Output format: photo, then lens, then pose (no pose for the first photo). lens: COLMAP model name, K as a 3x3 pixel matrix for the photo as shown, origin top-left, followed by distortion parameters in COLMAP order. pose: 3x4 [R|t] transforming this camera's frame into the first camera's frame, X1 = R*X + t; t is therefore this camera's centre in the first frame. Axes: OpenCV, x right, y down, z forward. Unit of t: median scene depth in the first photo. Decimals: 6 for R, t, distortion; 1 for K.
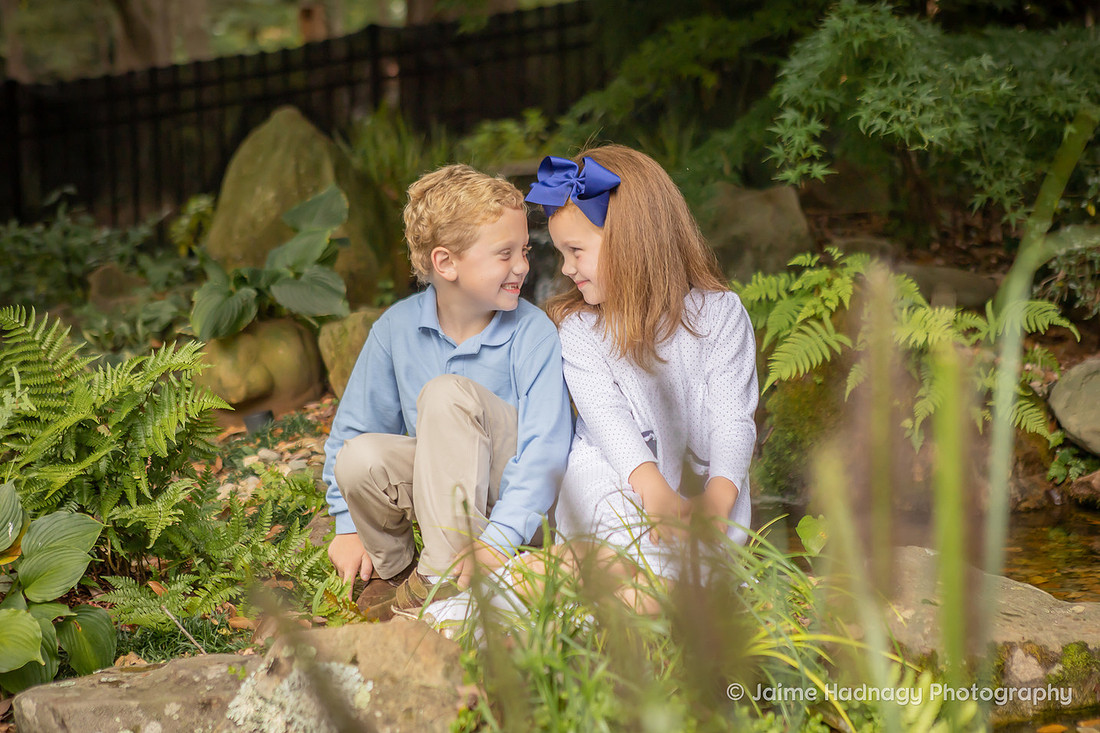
lens RADIAL K [[2185.6, 0, 603.5], [0, 2185.6, 363.8], [0, 0, 1]] dist [0.174058, 0.020328]
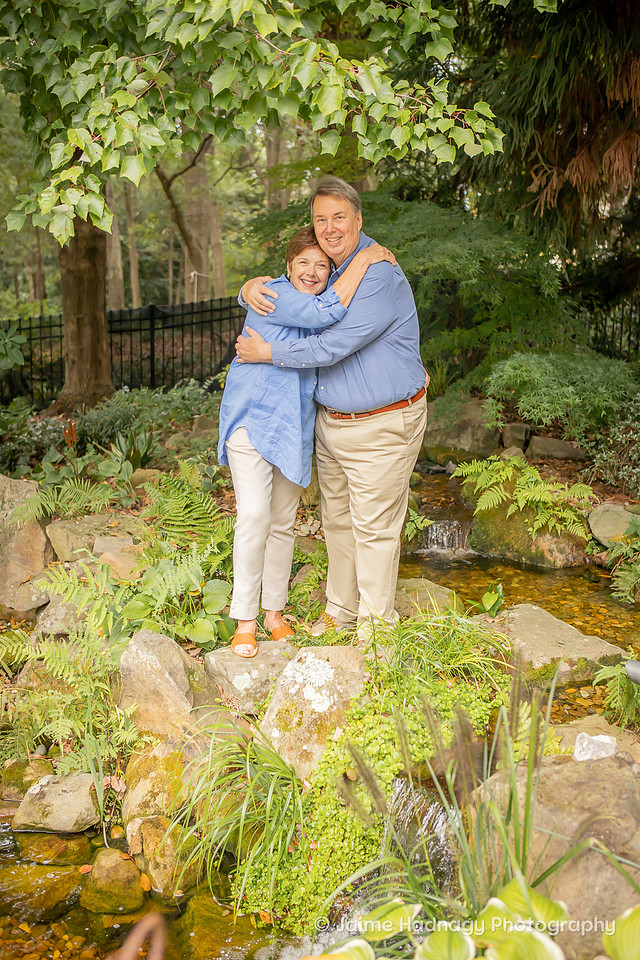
lens RADIAL K [[1053.9, 0, 320.0], [0, 1053.9, 480.0], [0, 0, 1]] dist [-0.071822, 0.021193]
pose [[0.996671, 0.053893, -0.061173, -0.030049], [-0.047362, 0.993490, 0.103610, -0.138140], [0.066358, -0.100368, 0.992735, -0.196176]]
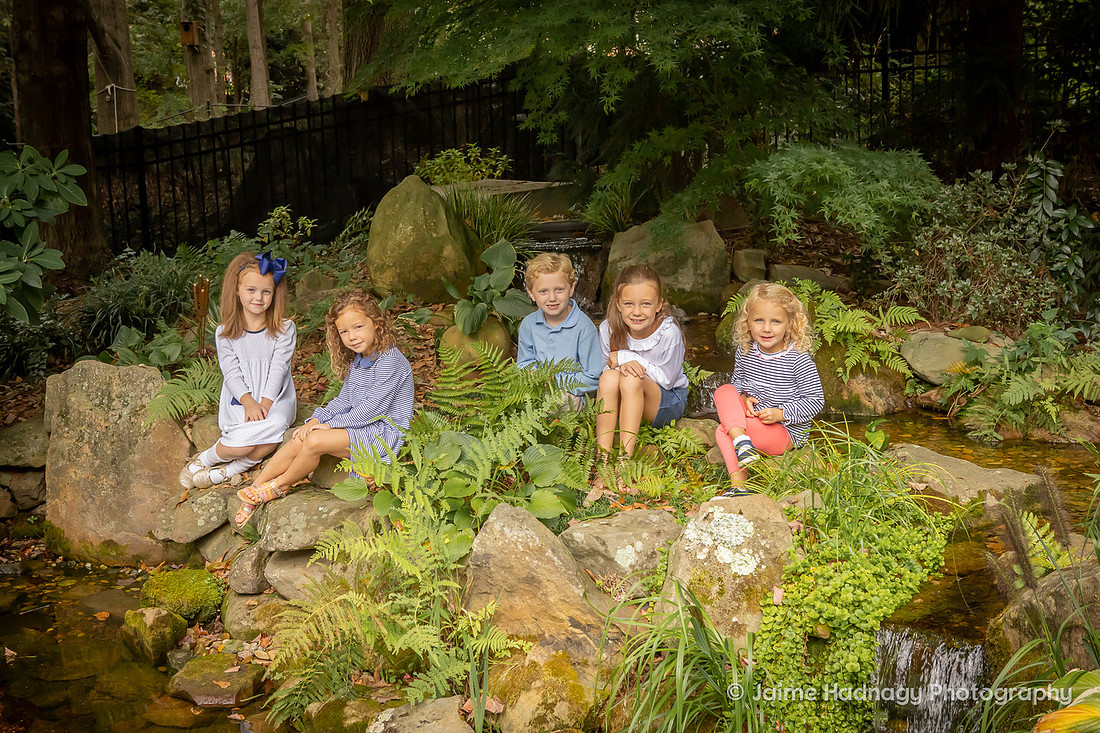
lens RADIAL K [[1628.4, 0, 554.9], [0, 1628.4, 397.8], [0, 0, 1]] dist [0.006160, -0.014452]
pose [[0.987387, -0.032374, 0.154983, -0.328453], [0.017522, 0.995203, 0.096251, -0.089580], [-0.157356, -0.092322, 0.983217, -0.376534]]
